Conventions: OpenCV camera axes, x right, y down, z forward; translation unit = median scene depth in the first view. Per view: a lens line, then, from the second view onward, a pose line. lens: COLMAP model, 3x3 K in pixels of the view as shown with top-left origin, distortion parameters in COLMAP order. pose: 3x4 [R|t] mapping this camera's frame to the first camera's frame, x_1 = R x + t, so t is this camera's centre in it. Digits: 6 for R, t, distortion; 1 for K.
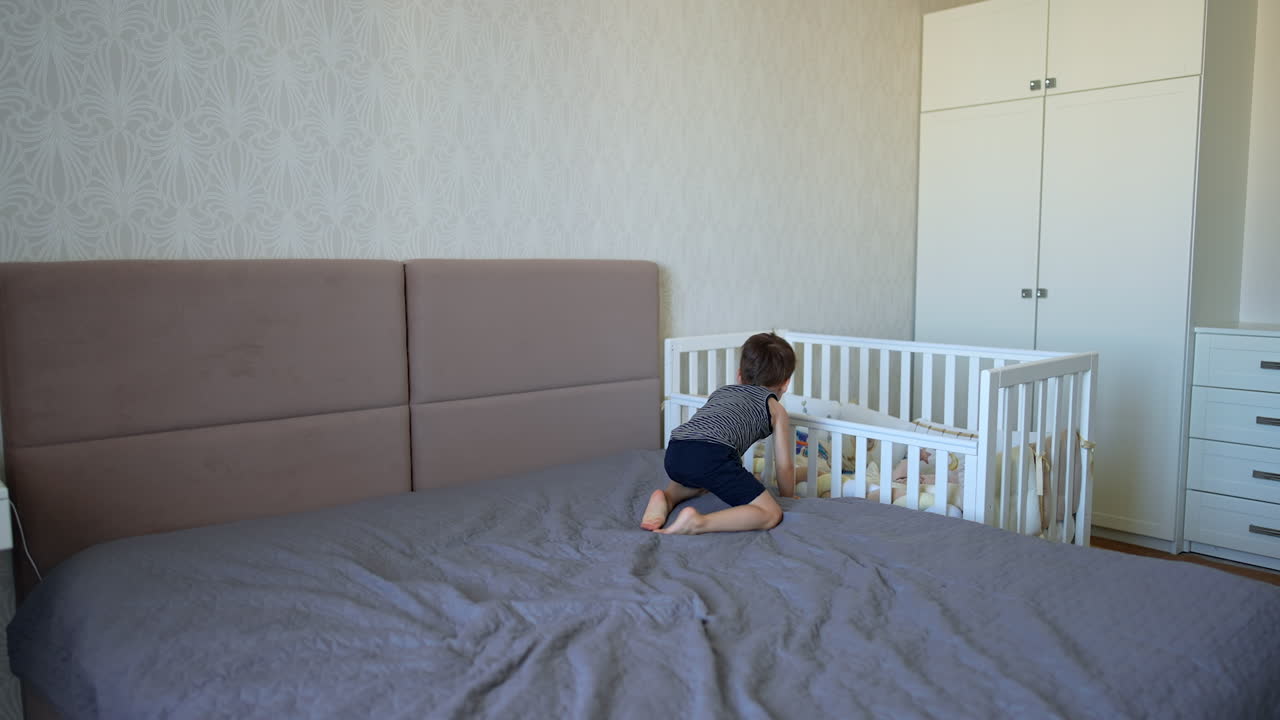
lens RADIAL K [[946.2, 0, 640.0], [0, 946.2, 360.0], [0, 0, 1]] dist [0.002166, 0.003726]
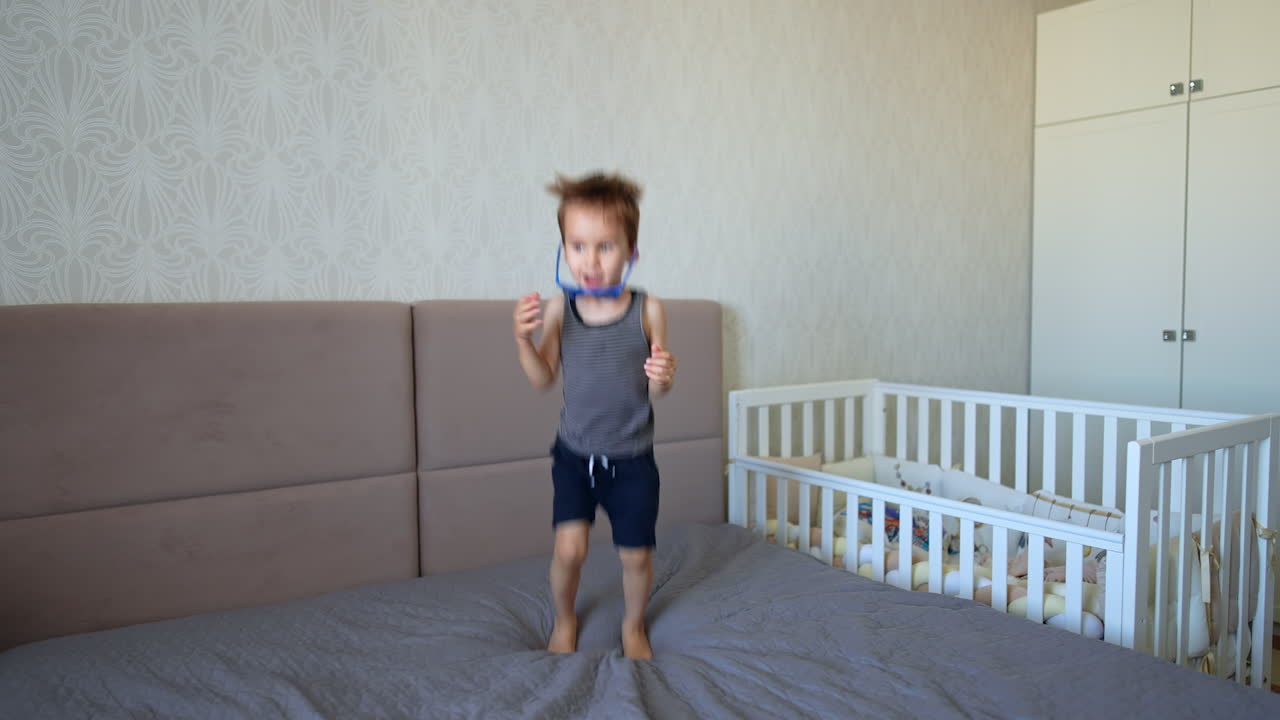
lens RADIAL K [[946.7, 0, 640.0], [0, 946.7, 360.0], [0, 0, 1]] dist [0.002075, -0.000568]
pose [[0.994705, 0.000878, -0.102768, 0.041825], [-0.004905, 0.999230, -0.038935, -0.020580], [0.102654, 0.039233, 0.993943, 0.174653]]
